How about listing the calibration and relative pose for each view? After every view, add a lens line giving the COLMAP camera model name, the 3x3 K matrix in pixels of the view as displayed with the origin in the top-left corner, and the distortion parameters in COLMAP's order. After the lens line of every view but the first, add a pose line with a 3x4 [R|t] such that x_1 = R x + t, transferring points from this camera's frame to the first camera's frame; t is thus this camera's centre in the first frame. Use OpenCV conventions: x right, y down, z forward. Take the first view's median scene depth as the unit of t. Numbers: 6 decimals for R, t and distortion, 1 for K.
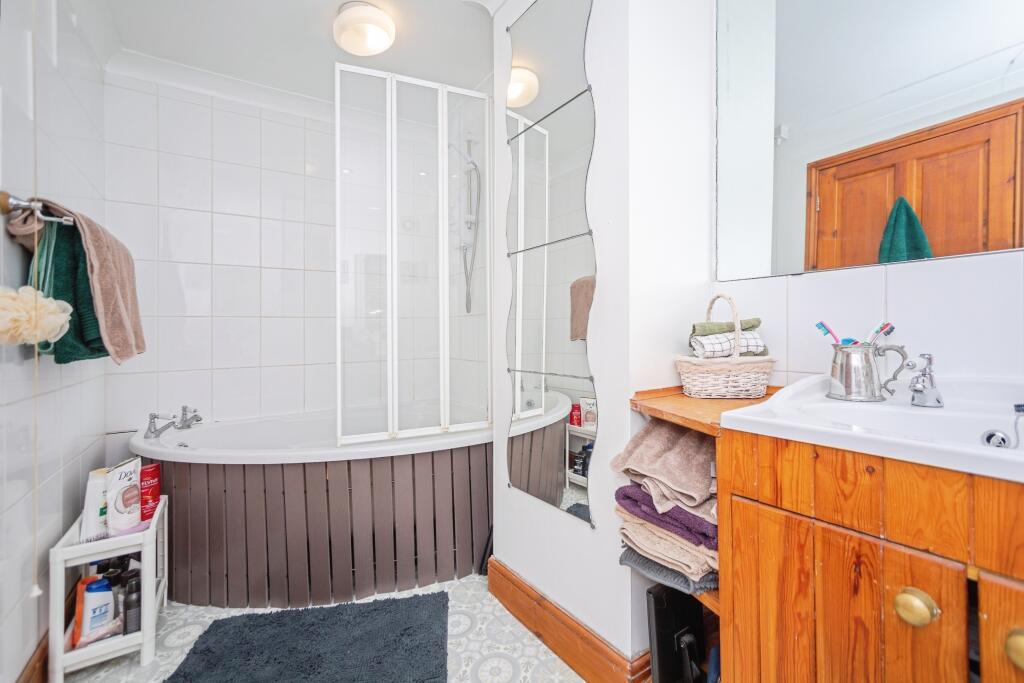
lens RADIAL K [[437.4, 0, 512.2], [0, 437.4, 334.8], [0, 0, 1]] dist [-0.002219, 0.000706]
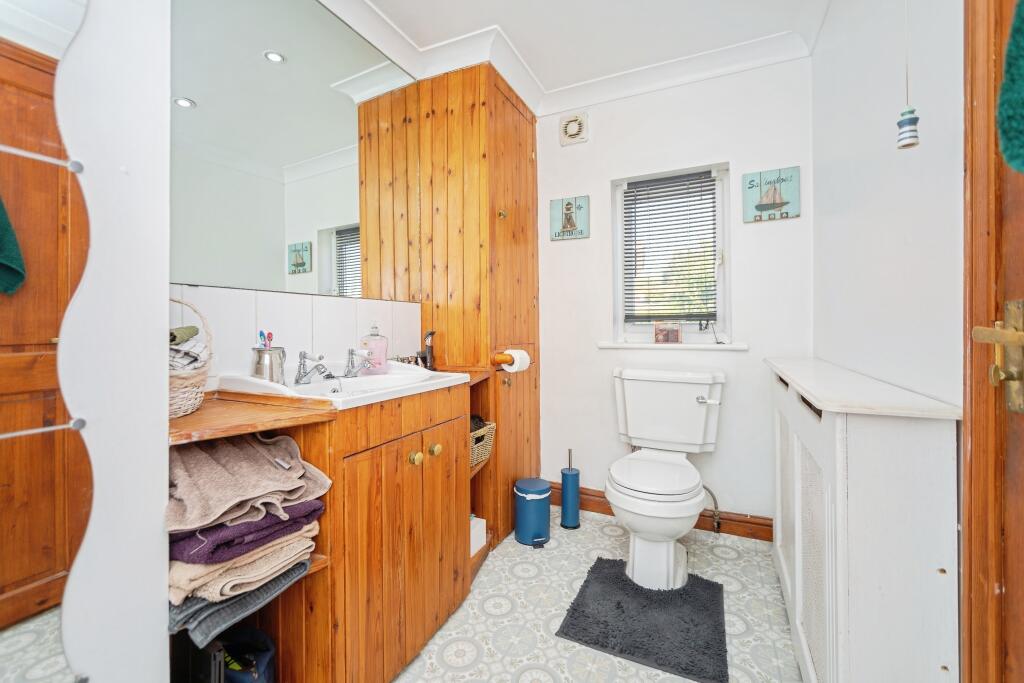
lens RADIAL K [[437.4, 0, 510.8], [0, 437.4, 334.1], [0, 0, 1]] dist [-0.002219, 0.000706]
pose [[-0.499194, 0.002025, 0.866488, -0.837928], [0.022882, 0.999679, 0.010847, -0.017267], [-0.866188, 0.025242, -0.499080, 1.112536]]
